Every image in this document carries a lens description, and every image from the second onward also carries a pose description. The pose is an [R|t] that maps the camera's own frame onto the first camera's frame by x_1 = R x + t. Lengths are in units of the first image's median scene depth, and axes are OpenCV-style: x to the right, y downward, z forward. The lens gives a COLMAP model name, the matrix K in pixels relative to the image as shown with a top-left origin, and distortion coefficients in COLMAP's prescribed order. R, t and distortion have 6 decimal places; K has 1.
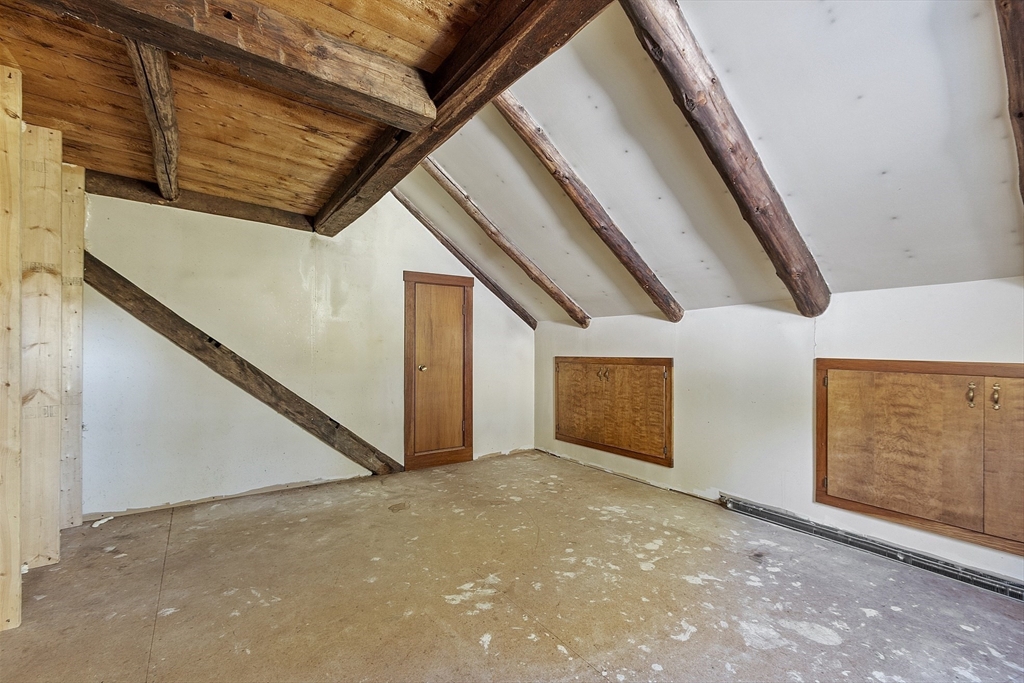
lens RADIAL K [[436.1, 0, 509.6], [0, 436.1, 343.5], [0, 0, 1]] dist [-0.001926, 0.000671]
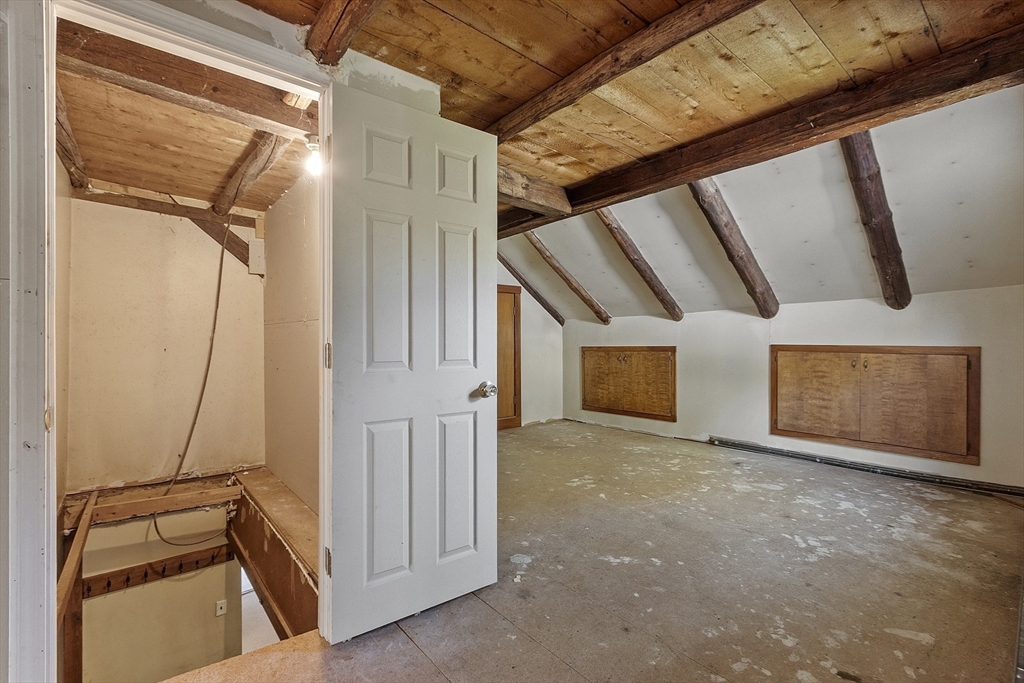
lens RADIAL K [[436.1, 0, 509.6], [0, 436.1, 343.5], [0, 0, 1]] dist [-0.001926, 0.000671]
pose [[0.997342, -0.009679, 0.072219, -0.348782], [0.008577, 0.999842, 0.015556, -0.003224], [-0.072358, -0.014895, 0.997267, -0.497871]]
